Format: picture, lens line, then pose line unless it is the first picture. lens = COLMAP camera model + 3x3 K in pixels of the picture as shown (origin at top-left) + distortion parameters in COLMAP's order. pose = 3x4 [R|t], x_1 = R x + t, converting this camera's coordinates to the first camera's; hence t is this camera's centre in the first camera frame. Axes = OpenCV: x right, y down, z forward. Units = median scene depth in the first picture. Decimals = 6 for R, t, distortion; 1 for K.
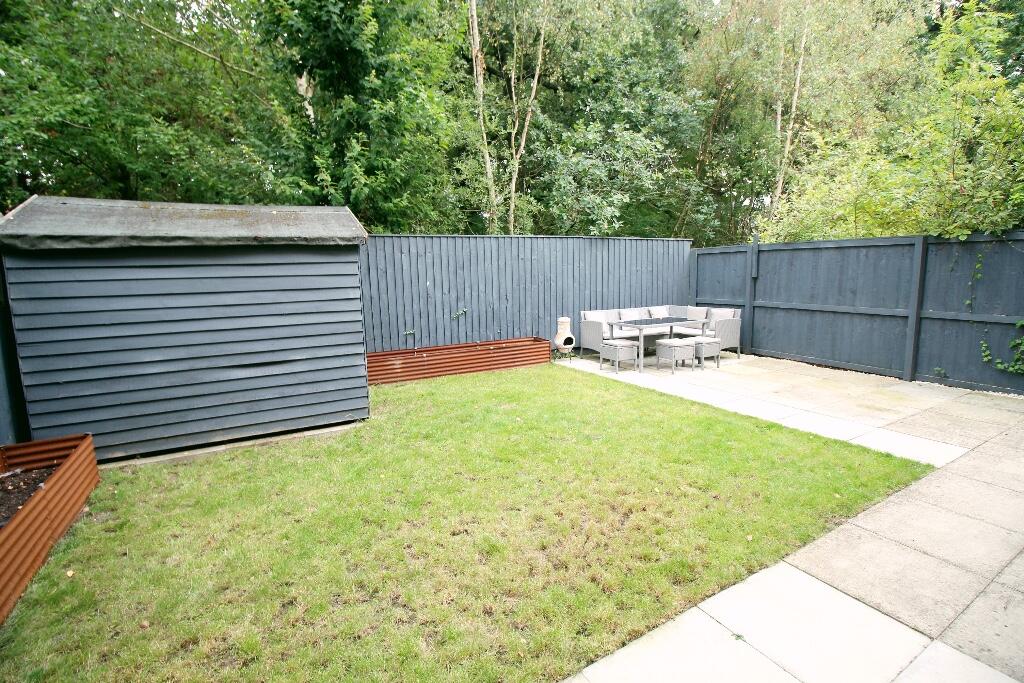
lens RADIAL K [[471.2, 0, 518.5], [0, 471.2, 337.9], [0, 0, 1]] dist [-0.008474, -0.008742]
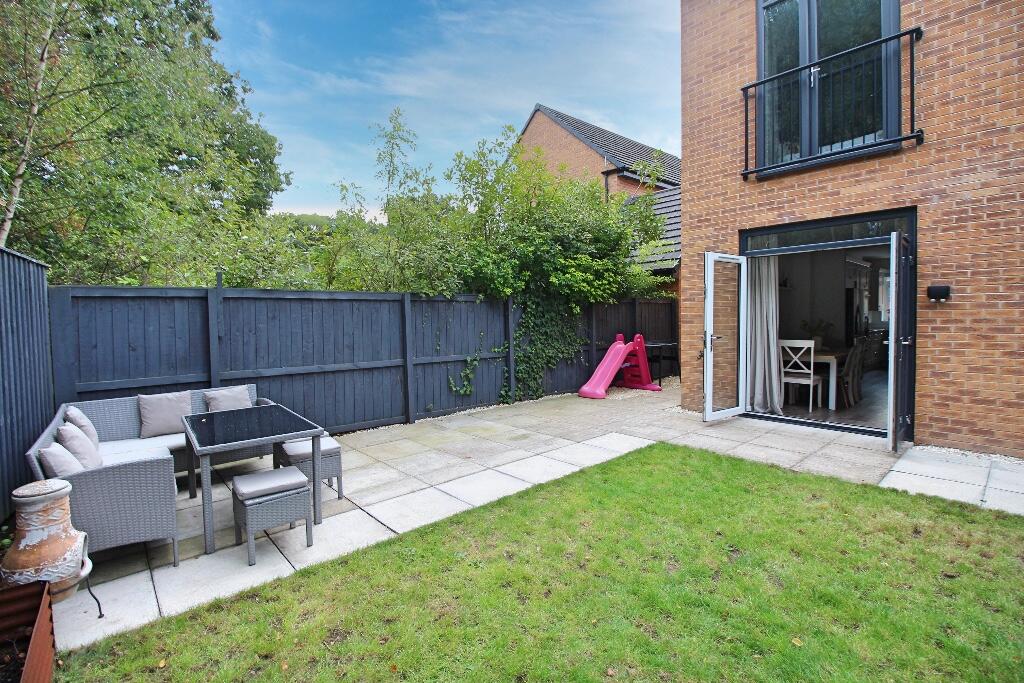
lens RADIAL K [[471.2, 0, 516.1], [0, 471.2, 336.8], [0, 0, 1]] dist [-0.008474, -0.008742]
pose [[-0.210877, -0.018107, 0.977345, -0.283400], [0.156236, 0.986351, 0.051984, -0.119828], [-0.964946, 0.163659, -0.205169, 0.895078]]
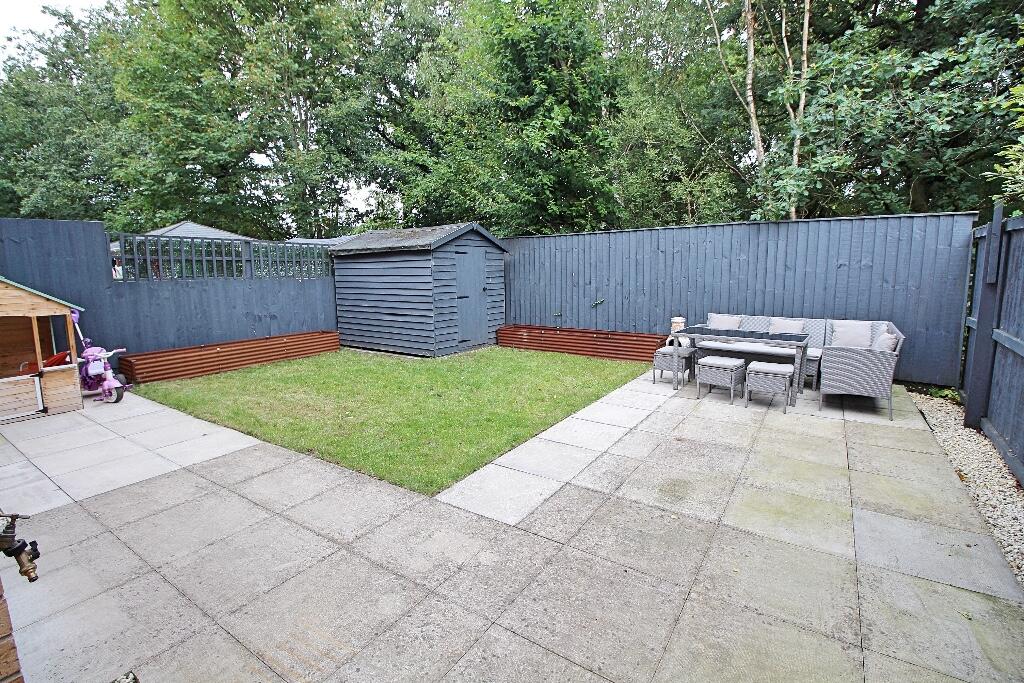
lens RADIAL K [[471.2, 0, 508.8], [0, 471.2, 338.2], [0, 0, 1]] dist [-0.008474, -0.008742]
pose [[0.445379, 0.150417, -0.882617, 0.886272], [-0.123519, 0.986684, 0.105823, -0.070129], [0.886781, 0.061889, 0.458028, 0.359967]]
